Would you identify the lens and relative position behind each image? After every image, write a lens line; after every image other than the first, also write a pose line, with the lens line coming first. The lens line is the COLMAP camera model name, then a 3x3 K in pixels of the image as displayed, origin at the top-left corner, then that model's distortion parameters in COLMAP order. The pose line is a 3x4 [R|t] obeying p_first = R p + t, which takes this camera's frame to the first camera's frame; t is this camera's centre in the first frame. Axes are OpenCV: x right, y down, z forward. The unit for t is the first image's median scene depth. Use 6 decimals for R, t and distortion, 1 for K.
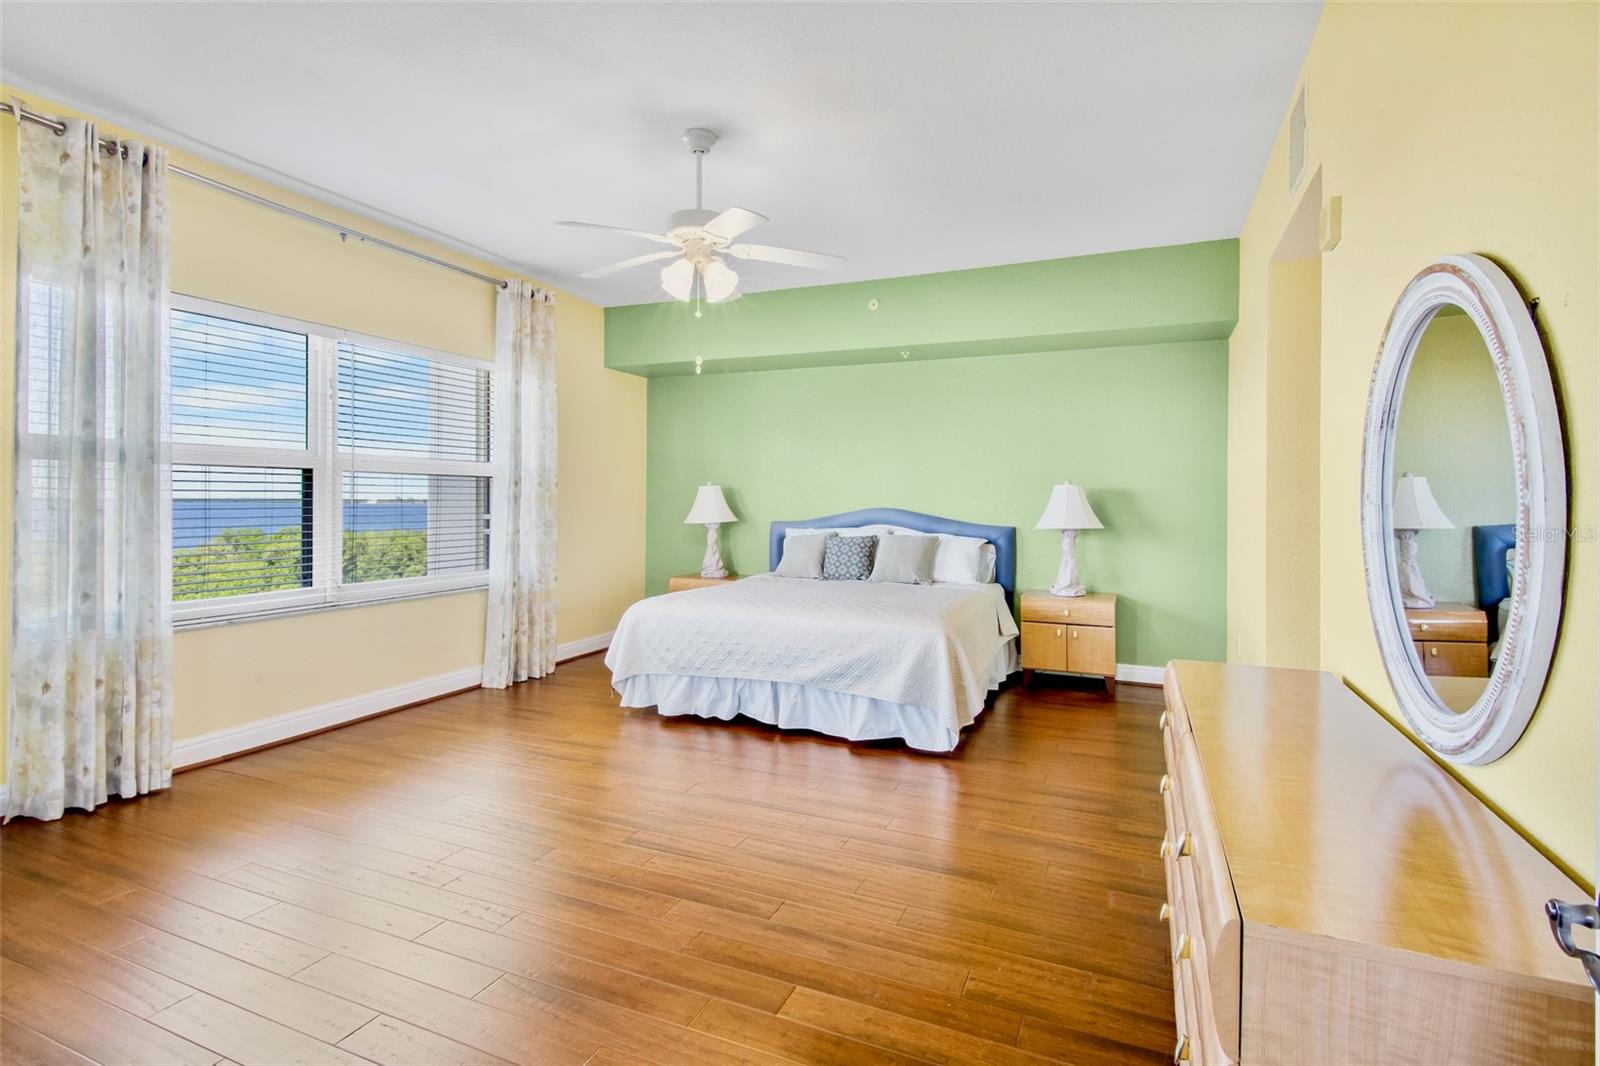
lens RADIAL K [[782.9, 0, 797.2], [0, 782.9, 511.8], [0, 0, 1]] dist [0.039404, -0.029218]
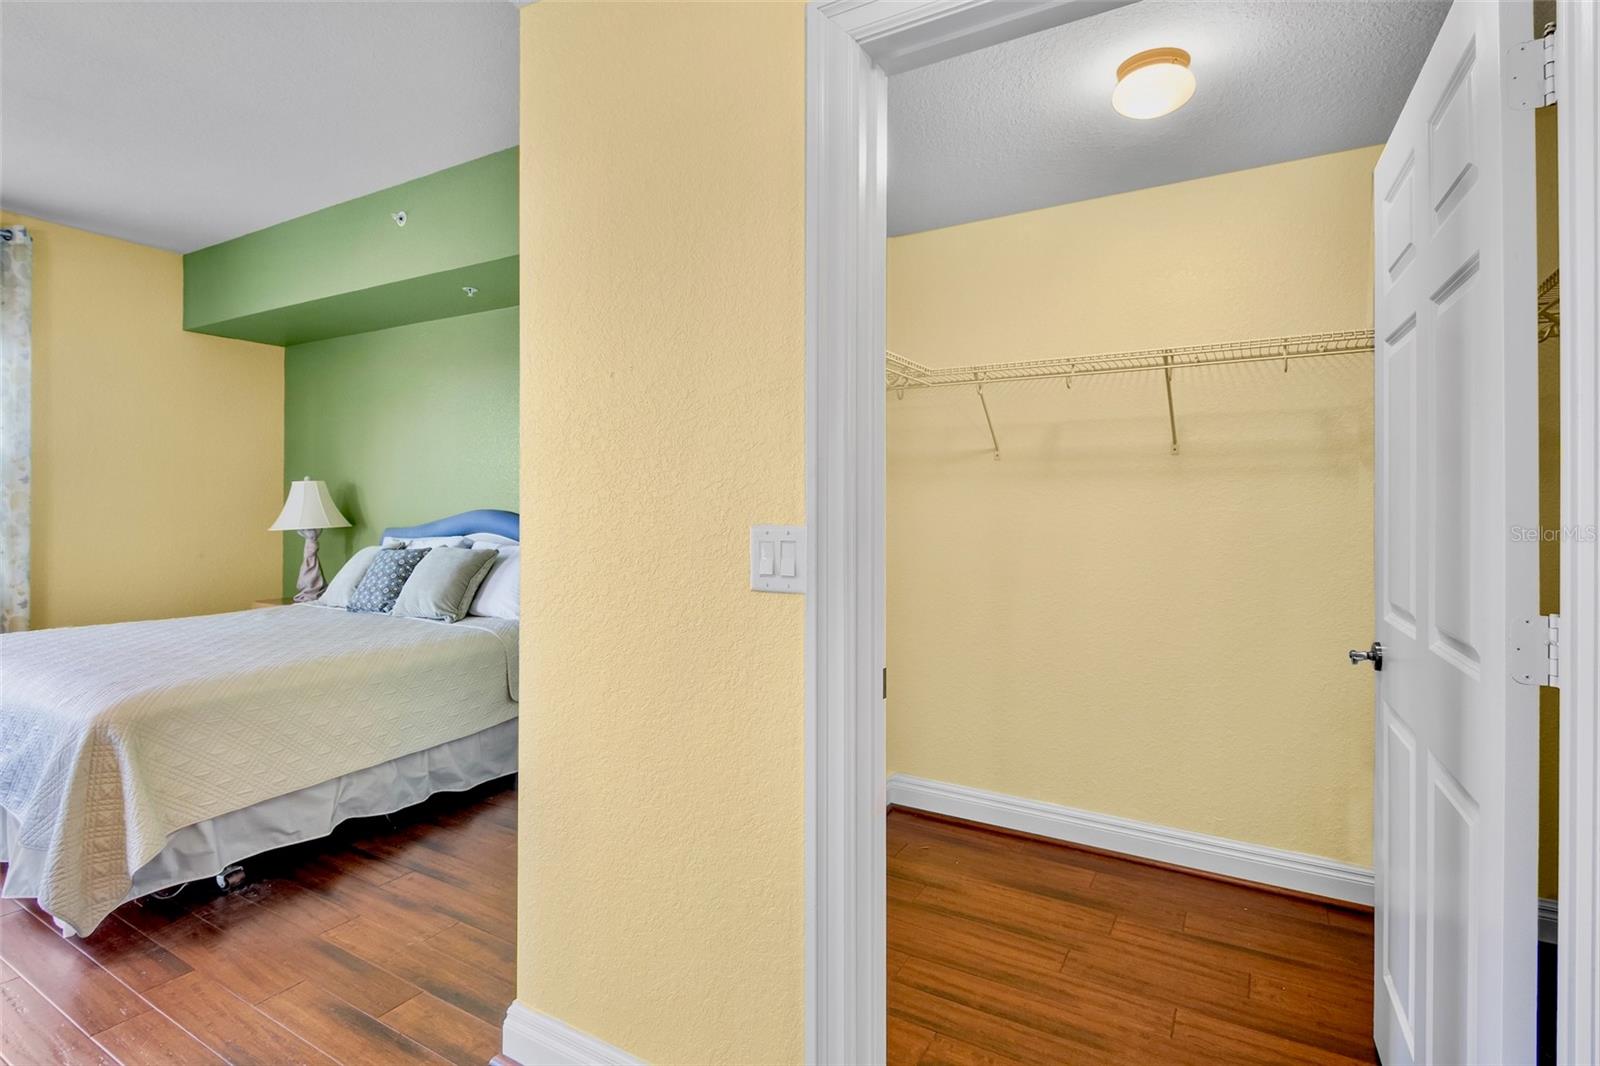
lens RADIAL K [[782.9, 0, 797.2], [0, 782.9, 511.8], [0, 0, 1]] dist [0.039404, -0.029218]
pose [[0.996835, -0.004231, -0.079386, 0.775183], [0.003870, 0.999981, -0.004701, 0.003159], [0.079404, 0.004379, 0.996833, 0.488844]]
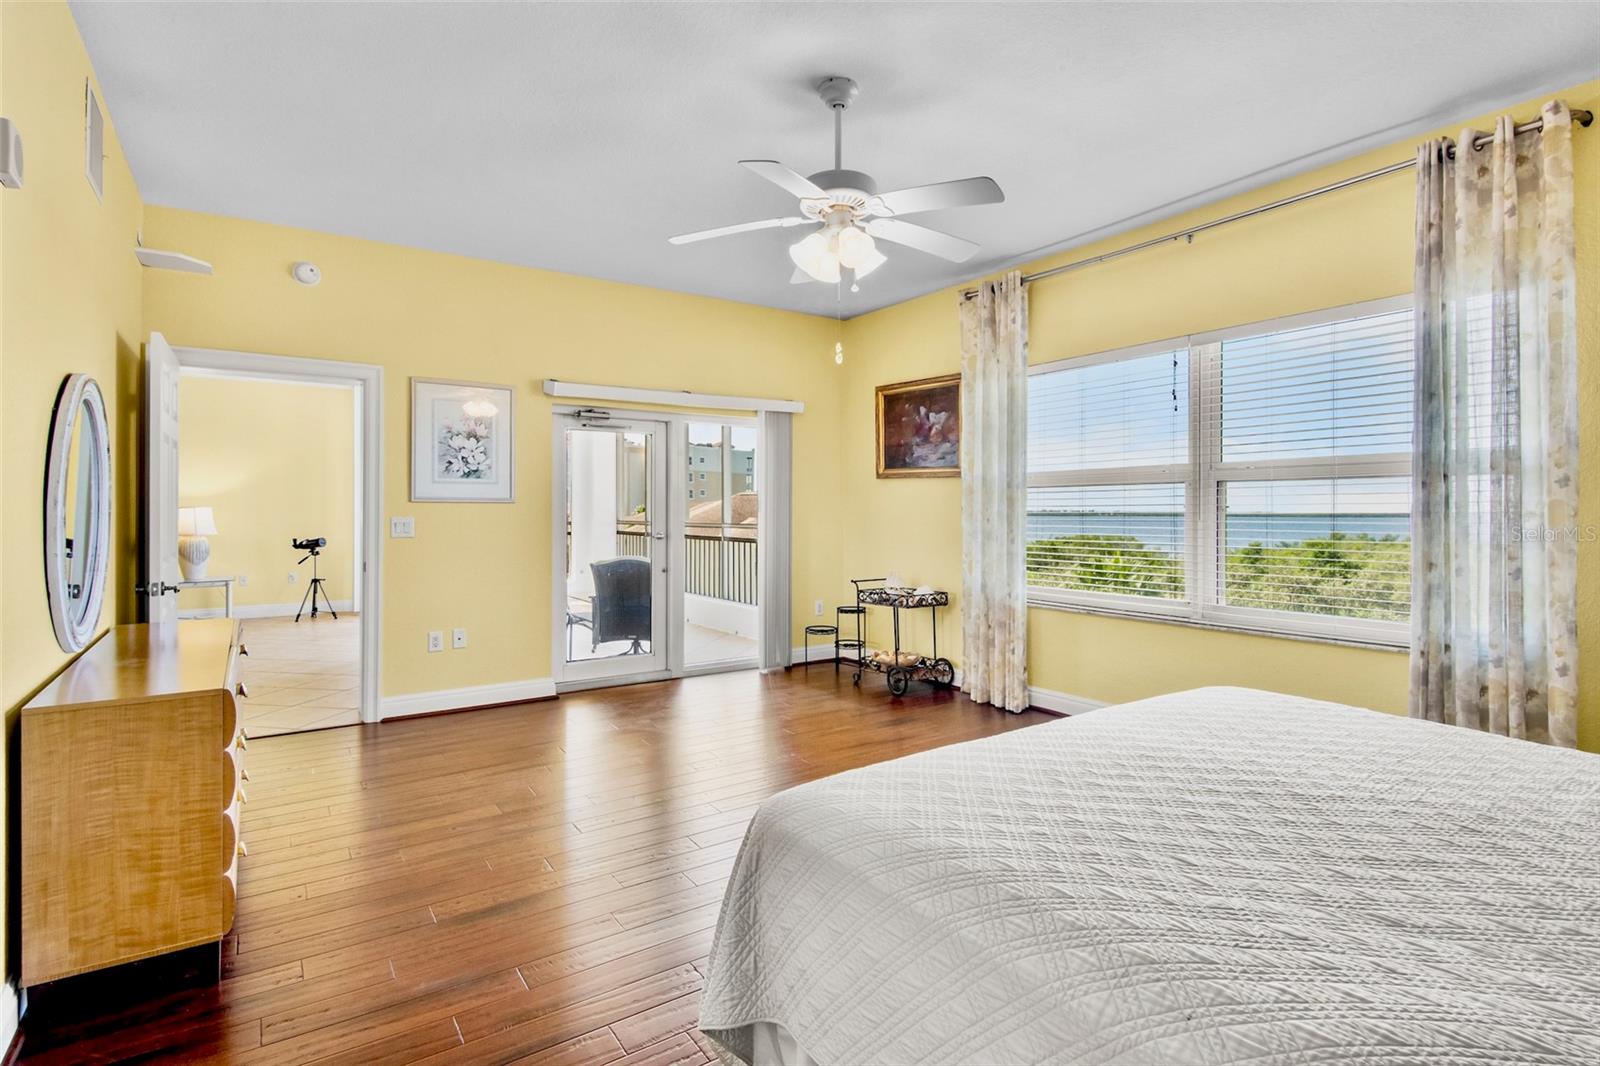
lens RADIAL K [[782.9, 0, 797.2], [0, 782.9, 511.8], [0, 0, 1]] dist [0.039404, -0.029218]
pose [[-0.529588, -0.003545, -0.848248, 0.593264], [-0.015850, 0.999858, 0.005717, -0.017437], [0.848107, 0.016472, -0.529569, 1.335692]]
